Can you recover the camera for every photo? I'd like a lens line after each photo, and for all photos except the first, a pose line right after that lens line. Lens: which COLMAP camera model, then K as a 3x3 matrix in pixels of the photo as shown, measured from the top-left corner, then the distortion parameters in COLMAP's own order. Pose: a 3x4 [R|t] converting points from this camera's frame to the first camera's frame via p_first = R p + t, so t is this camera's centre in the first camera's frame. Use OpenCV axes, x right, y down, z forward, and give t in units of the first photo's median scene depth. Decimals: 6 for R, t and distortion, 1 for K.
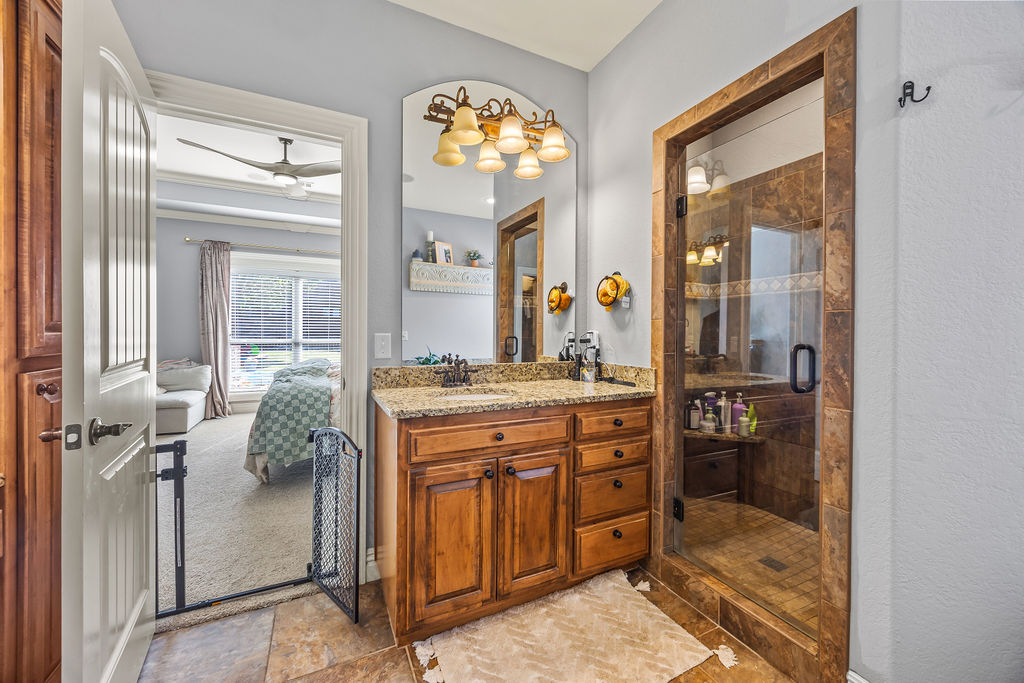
lens RADIAL K [[388.4, 0, 514.1], [0, 388.4, 337.0], [0, 0, 1]] dist [-0.001123, -0.000829]
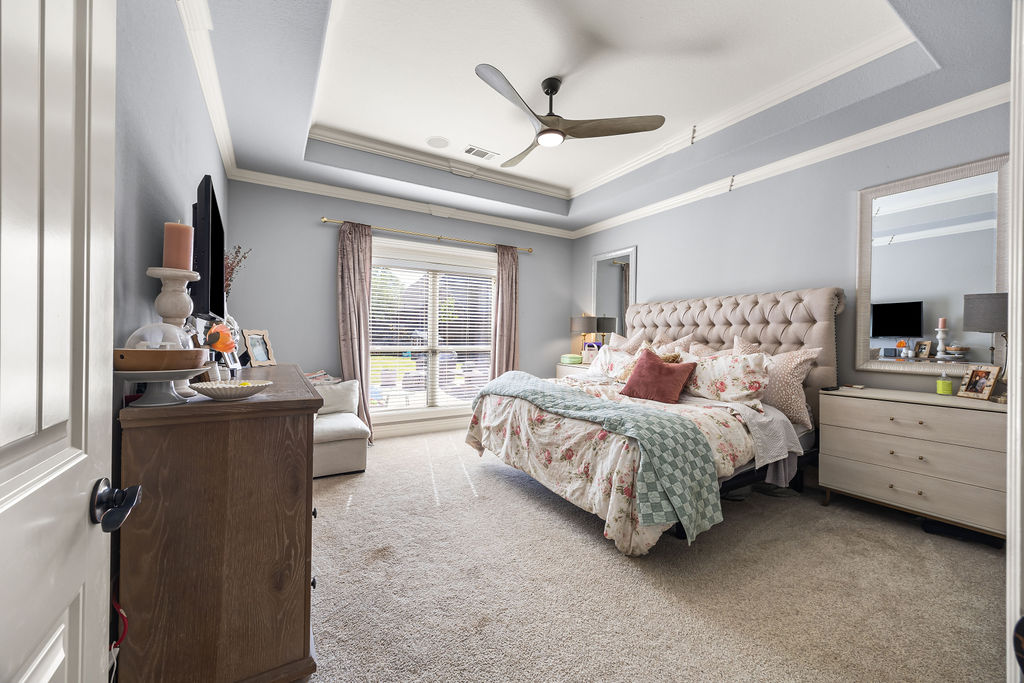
lens RADIAL K [[388.4, 0, 507.7], [0, 388.4, 339.7], [0, 0, 1]] dist [-0.001123, -0.000829]
pose [[0.996502, 0.000208, 0.083569, -0.519481], [0.000478, 0.999966, -0.008193, -0.001029], [-0.083568, 0.008204, 0.996468, 0.176669]]
